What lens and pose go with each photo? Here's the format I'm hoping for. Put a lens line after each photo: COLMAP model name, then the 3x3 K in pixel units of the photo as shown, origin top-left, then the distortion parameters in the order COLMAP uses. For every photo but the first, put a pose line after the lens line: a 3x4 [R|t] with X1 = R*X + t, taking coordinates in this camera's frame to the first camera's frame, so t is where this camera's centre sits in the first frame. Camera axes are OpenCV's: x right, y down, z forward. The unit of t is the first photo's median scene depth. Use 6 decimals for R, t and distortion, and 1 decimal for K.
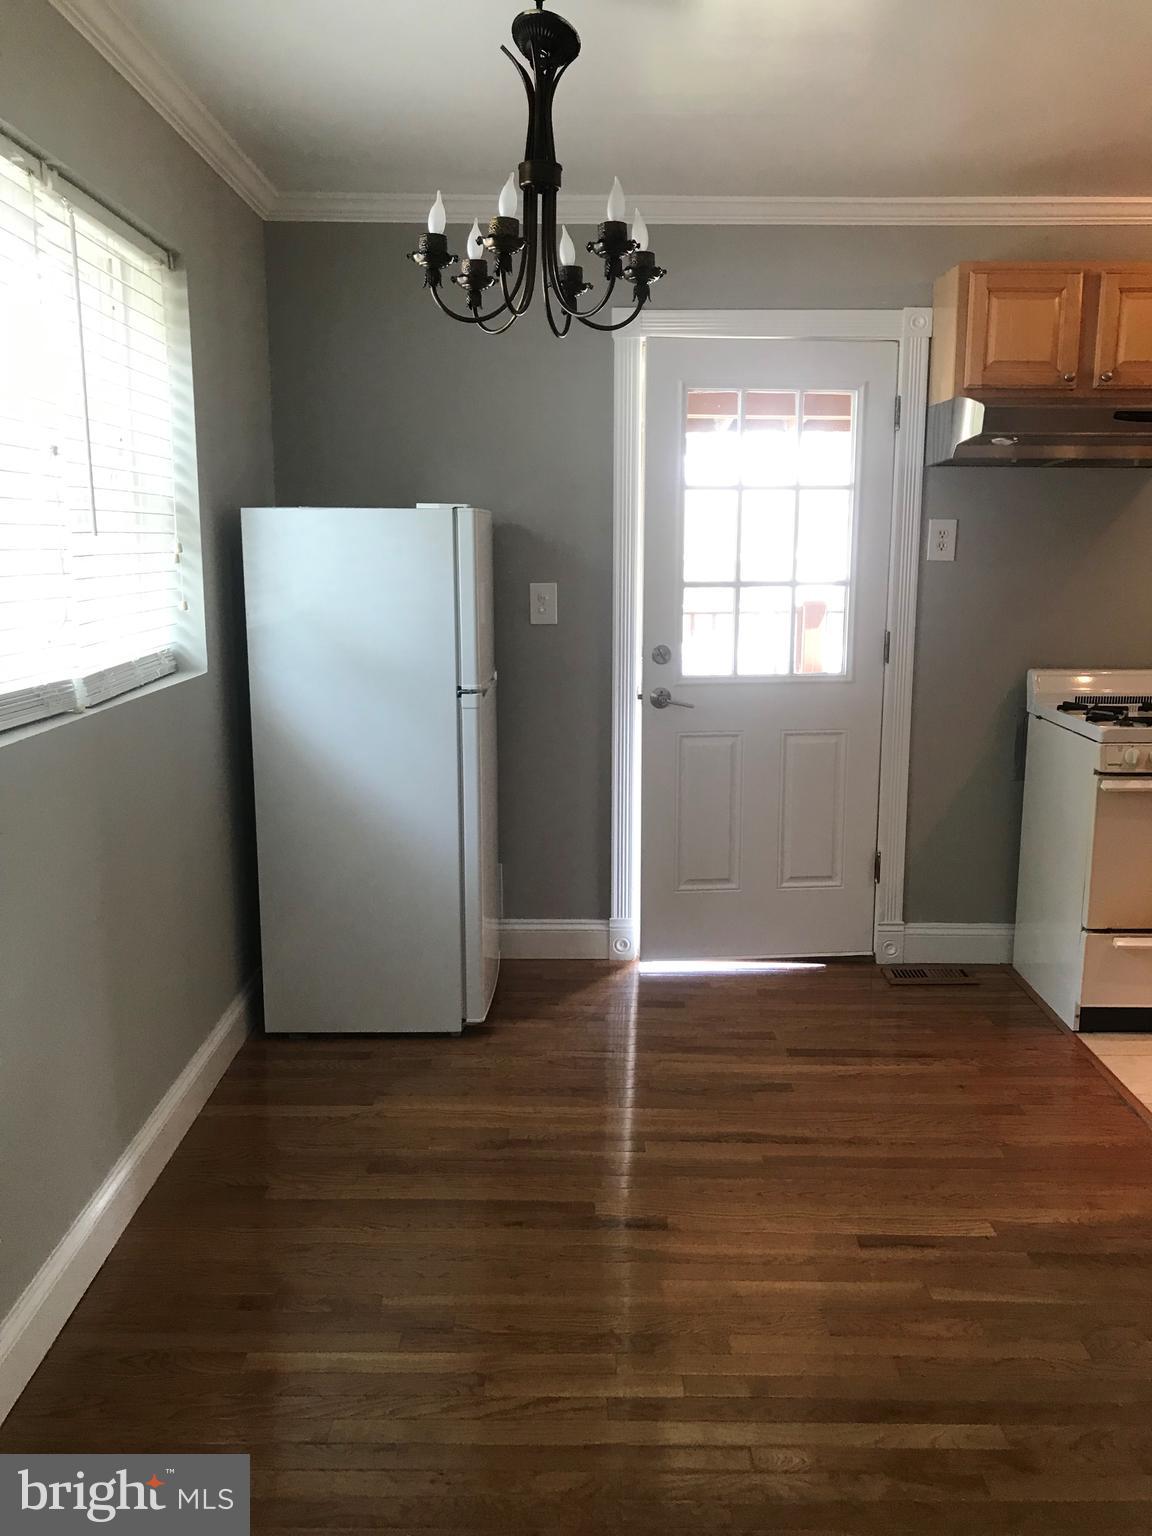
lens RADIAL K [[1289.2, 0, 576.0], [0, 1289.2, 768.0], [0, 0, 1]] dist [0.173336, -0.435466]
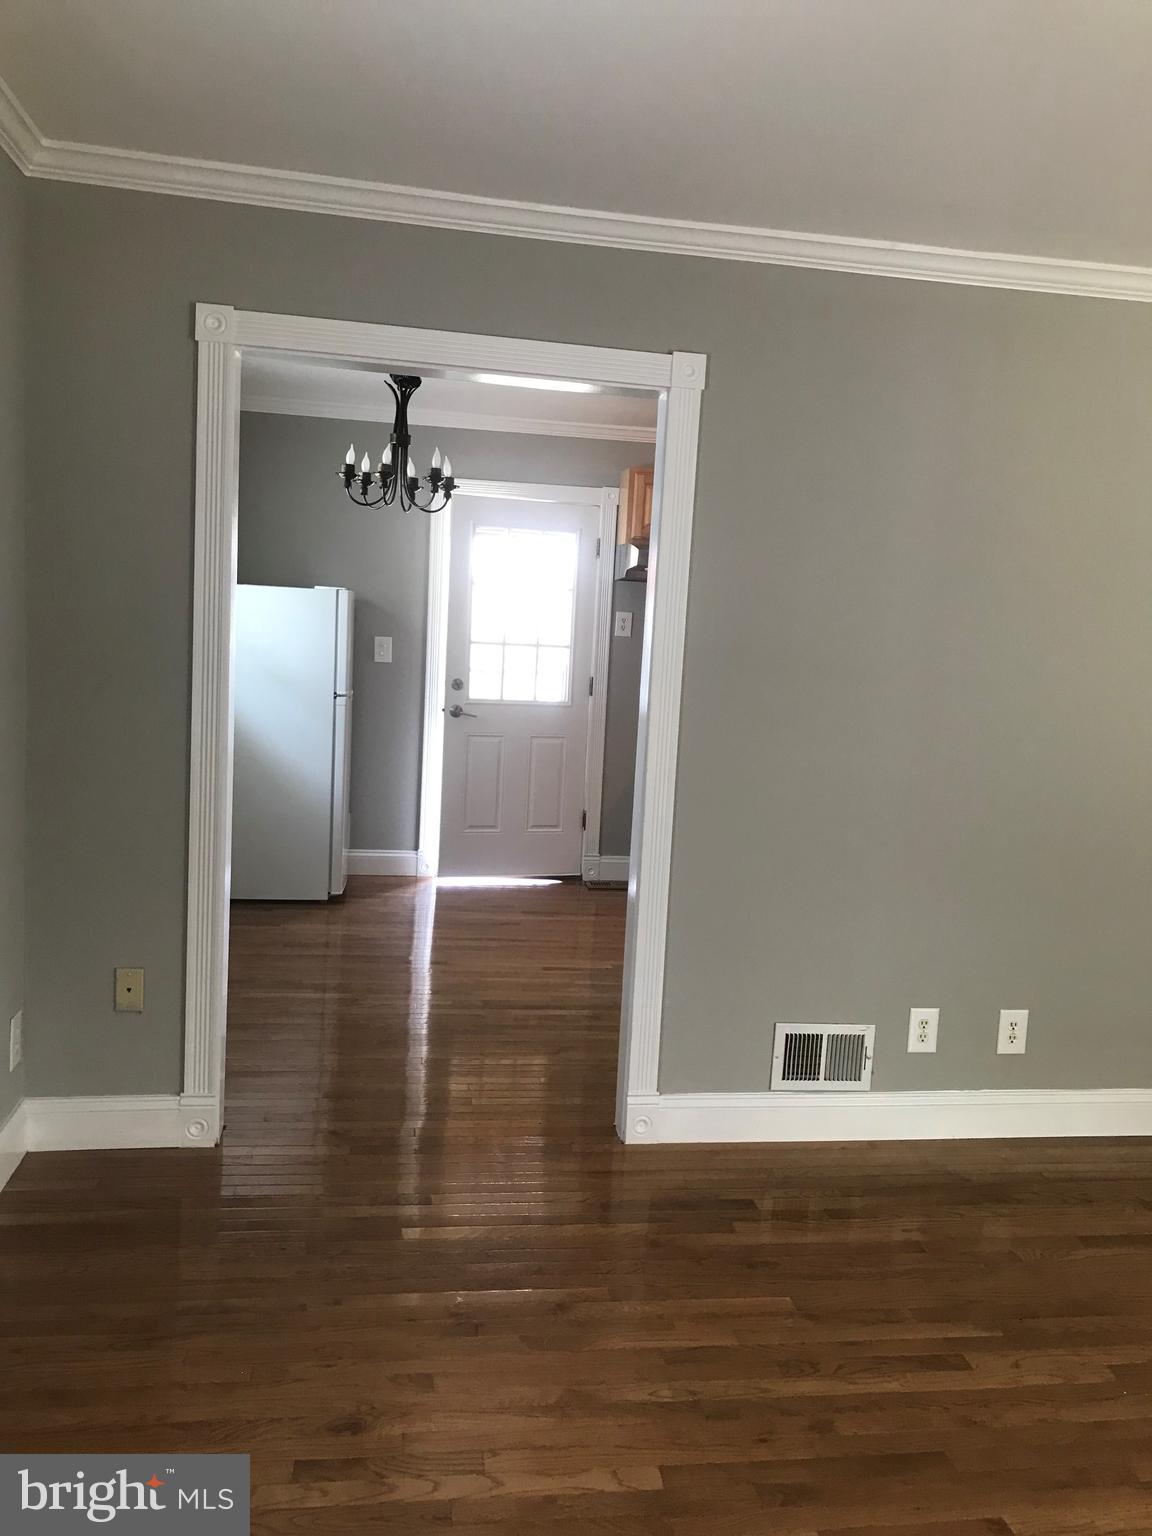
lens RADIAL K [[1266.6, 0, 576.0], [0, 1266.6, 768.0], [0, 0, 1]] dist [0.046838, -0.076342]
pose [[0.987587, 0.033006, 0.153566, -0.029067], [-0.024243, 0.997988, -0.058588, 0.121058], [-0.155191, 0.054137, 0.986400, -0.664147]]
